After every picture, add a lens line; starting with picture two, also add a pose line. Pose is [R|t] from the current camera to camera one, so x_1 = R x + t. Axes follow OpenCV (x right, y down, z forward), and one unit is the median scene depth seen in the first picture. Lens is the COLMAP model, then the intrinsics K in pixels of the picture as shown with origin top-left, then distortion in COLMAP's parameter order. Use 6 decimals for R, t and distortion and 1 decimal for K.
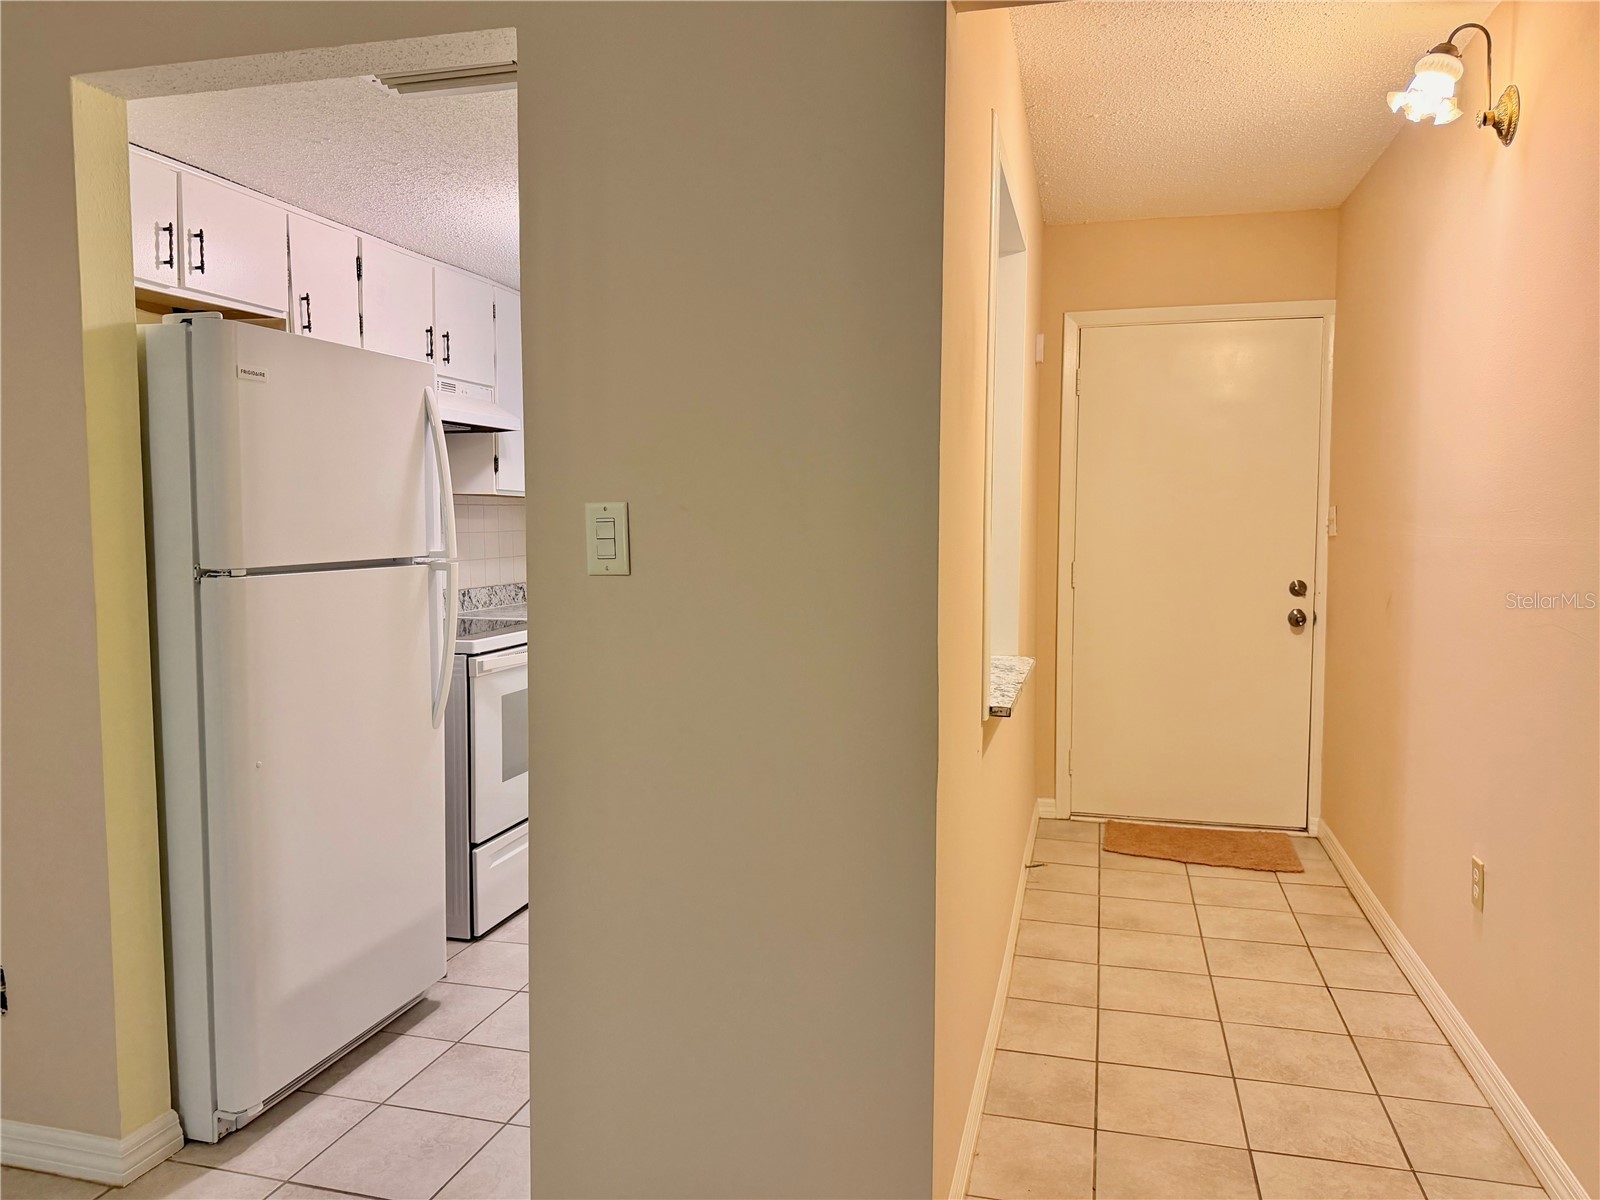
lens RADIAL K [[1138.2, 0, 802.6], [0, 1138.2, 607.7], [0, 0, 1]] dist [0.024257, -0.036697]
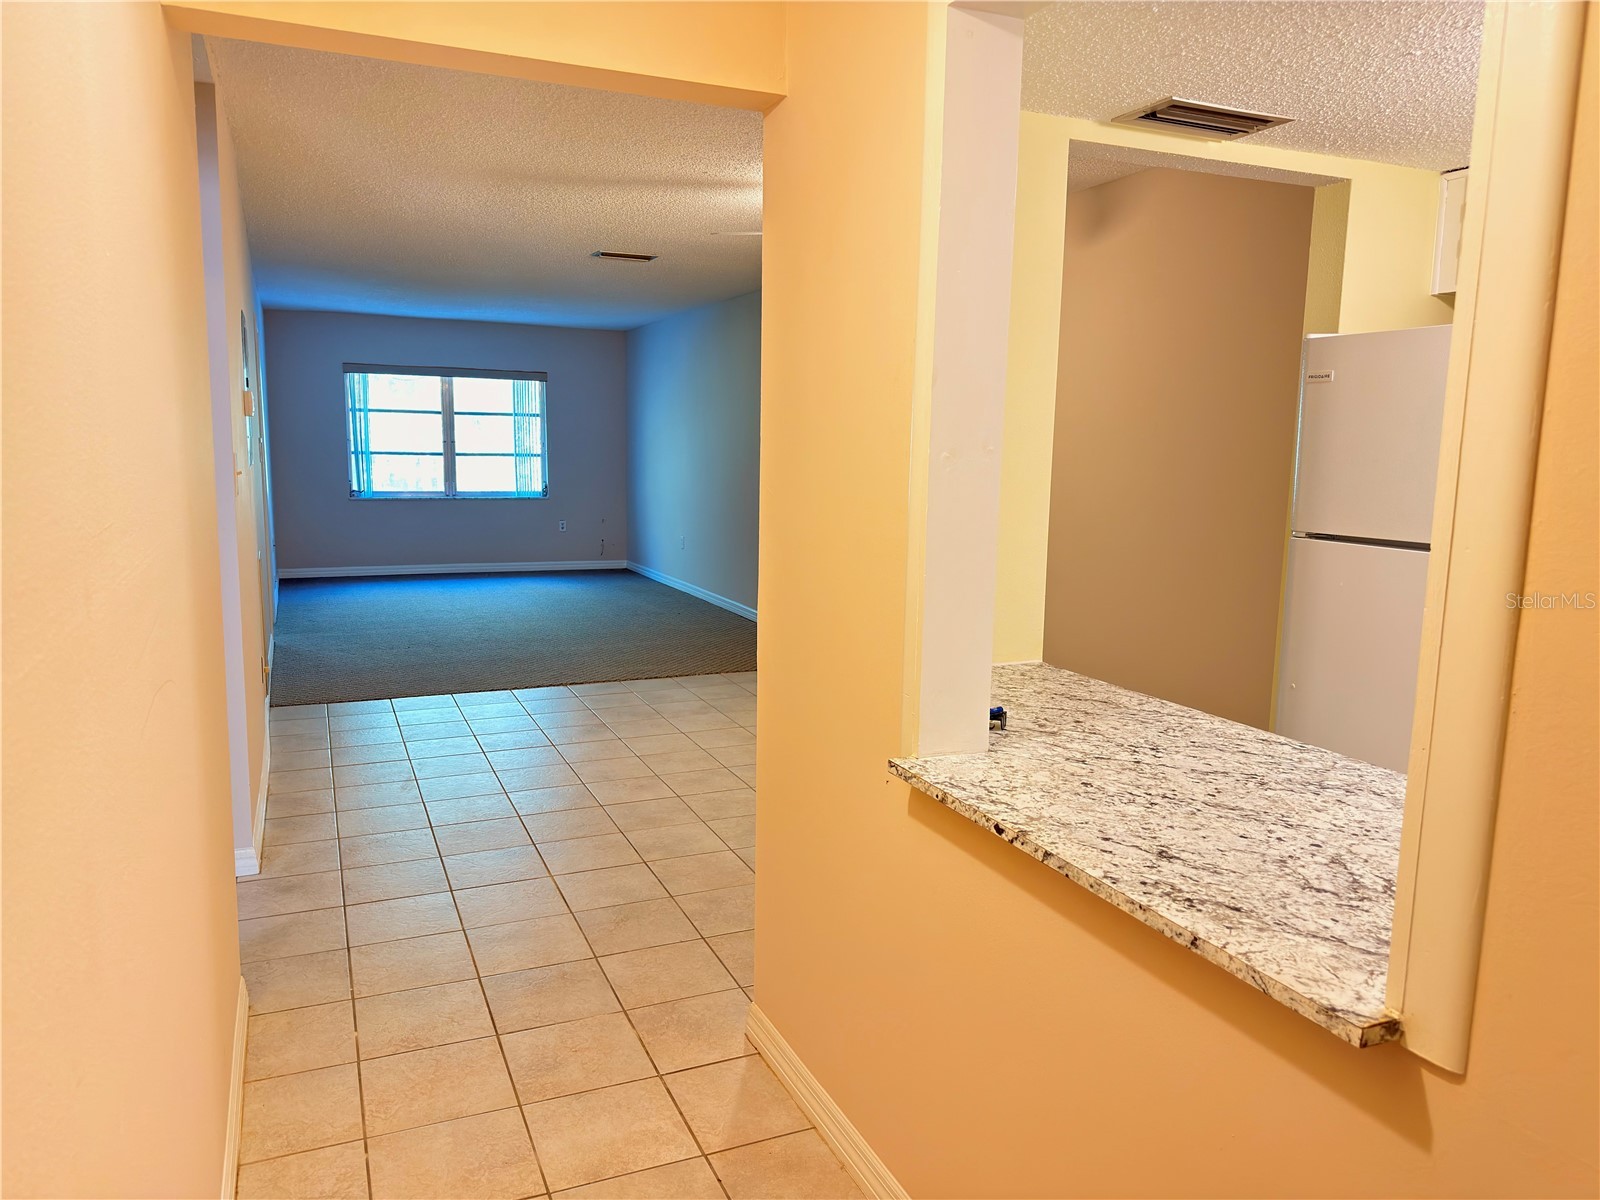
lens RADIAL K [[1138.2, 0, 808.3], [0, 1138.2, 594.5], [0, 0, 1]] dist [0.024257, -0.036697]
pose [[-0.778787, 0.060278, -0.624385, 0.413686], [-0.081097, 0.977344, 0.195504, -0.094076], [0.622024, 0.202892, -0.756255, 0.902376]]
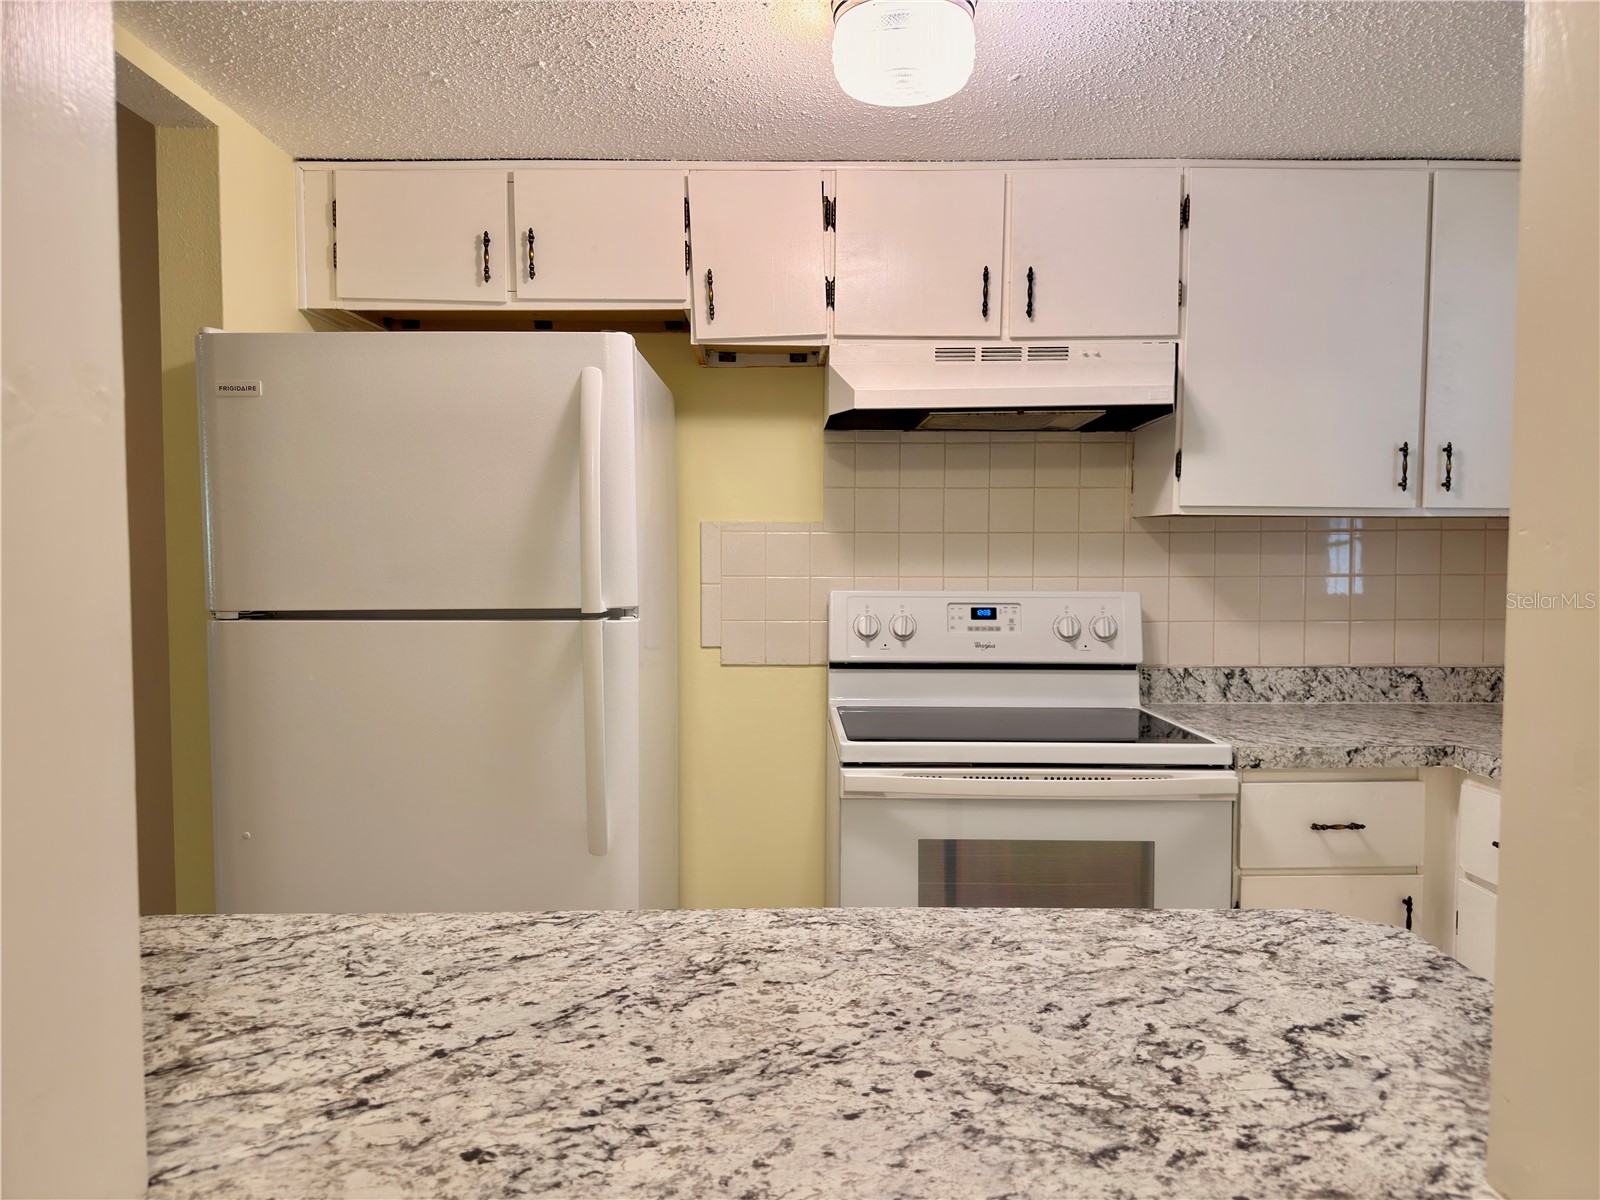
lens RADIAL K [[1138.2, 0, 804.6], [0, 1138.2, 599.9], [0, 0, 1]] dist [0.024257, -0.036697]
pose [[0.256464, 0.039788, -0.965735, 0.267409], [-0.077016, 0.996817, 0.020616, -0.051505], [0.963481, 0.069090, 0.258712, 0.656648]]
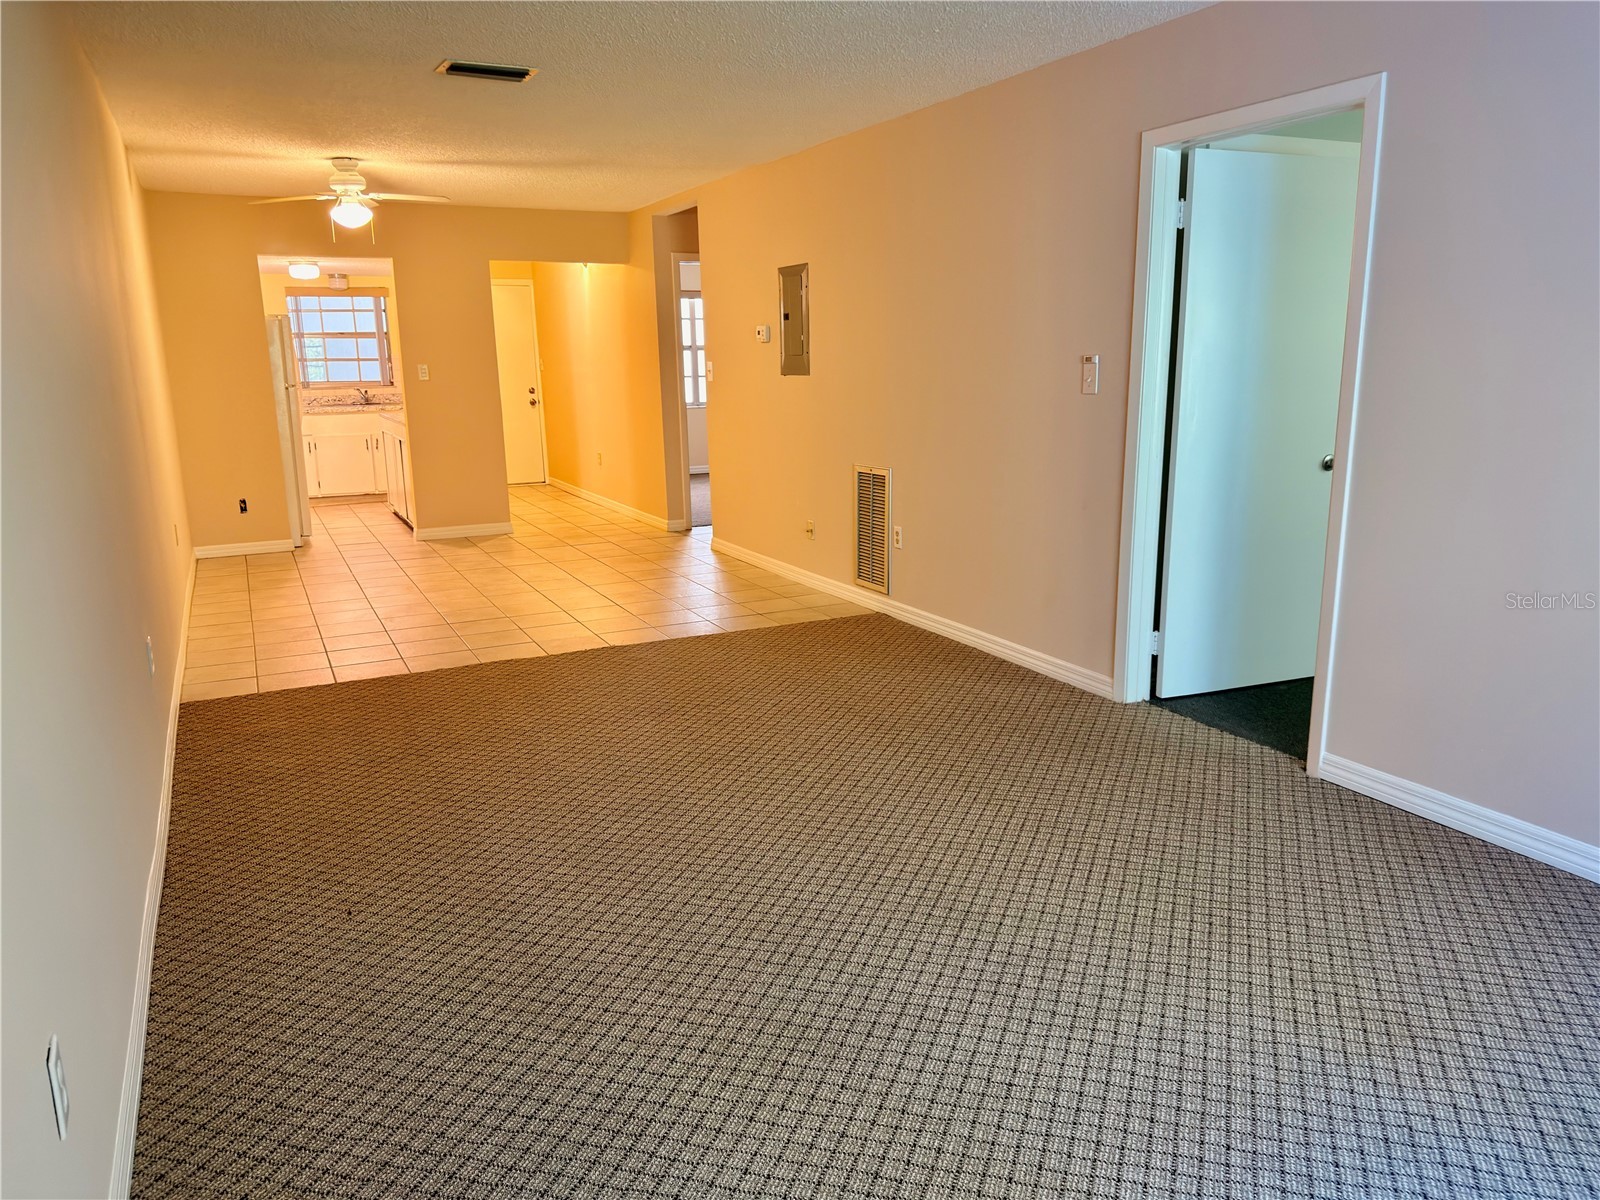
lens RADIAL K [[1138.2, 0, 806.0], [0, 1138.2, 607.1], [0, 0, 1]] dist [0.024257, -0.036697]
pose [[0.754264, -0.155410, 0.637914, -0.911643], [0.062386, 0.984151, 0.165996, 0.083586], [-0.653601, -0.085408, 0.752005, -1.548035]]
